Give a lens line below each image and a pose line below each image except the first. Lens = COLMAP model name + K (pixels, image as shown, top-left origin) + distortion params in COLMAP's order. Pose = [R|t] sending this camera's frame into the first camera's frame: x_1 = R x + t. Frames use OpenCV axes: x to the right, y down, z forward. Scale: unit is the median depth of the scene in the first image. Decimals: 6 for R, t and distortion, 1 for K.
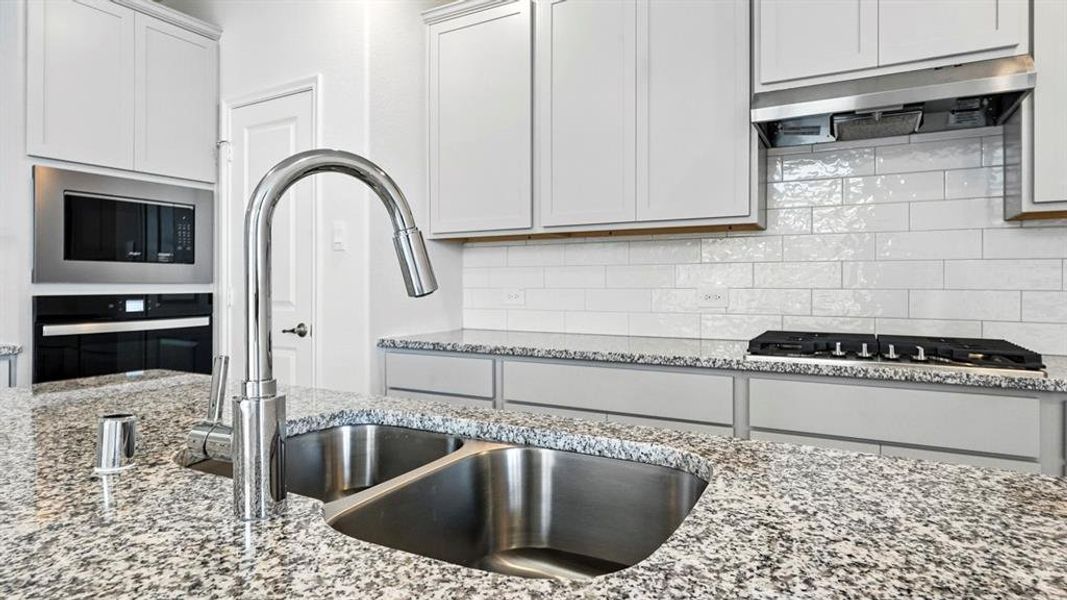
lens RADIAL K [[592.9, 0, 516.4], [0, 592.9, 283.2], [0, 0, 1]] dist [0.003256, 0.000402]
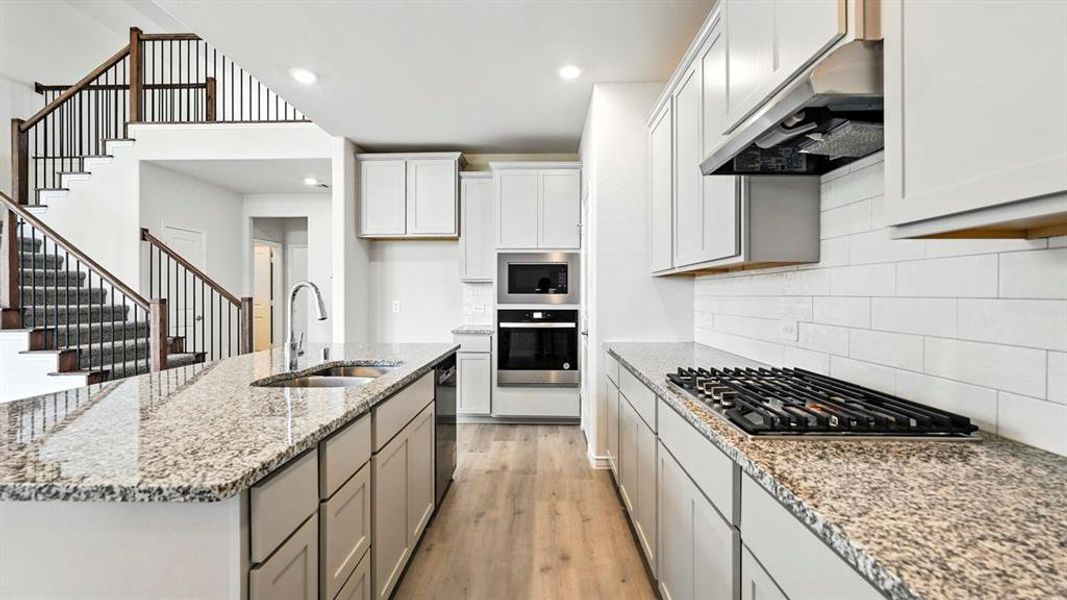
lens RADIAL K [[482.5, 0, 529.5], [0, 482.5, 300.5], [0, 0, 1]] dist [-0.004981, -0.000185]
pose [[0.460159, 0.013532, -0.887733, 0.834458], [-0.001178, 0.999892, 0.014631, -0.037118], [0.887836, -0.005686, 0.460125, 0.215455]]
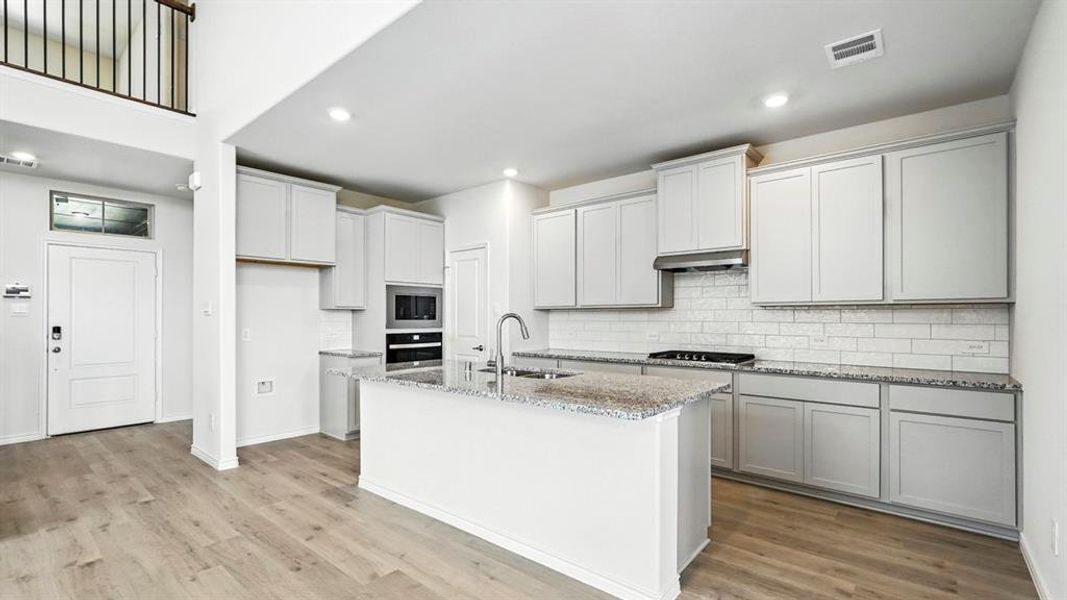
lens RADIAL K [[482.5, 0, 526.7], [0, 482.5, 309.4], [0, 0, 1]] dist [-0.004981, -0.000185]
pose [[0.984055, -0.001789, -0.177853, 0.174916], [-0.000705, 0.999902, -0.013961, -0.052405], [0.177861, 0.013864, 0.983958, -0.923153]]
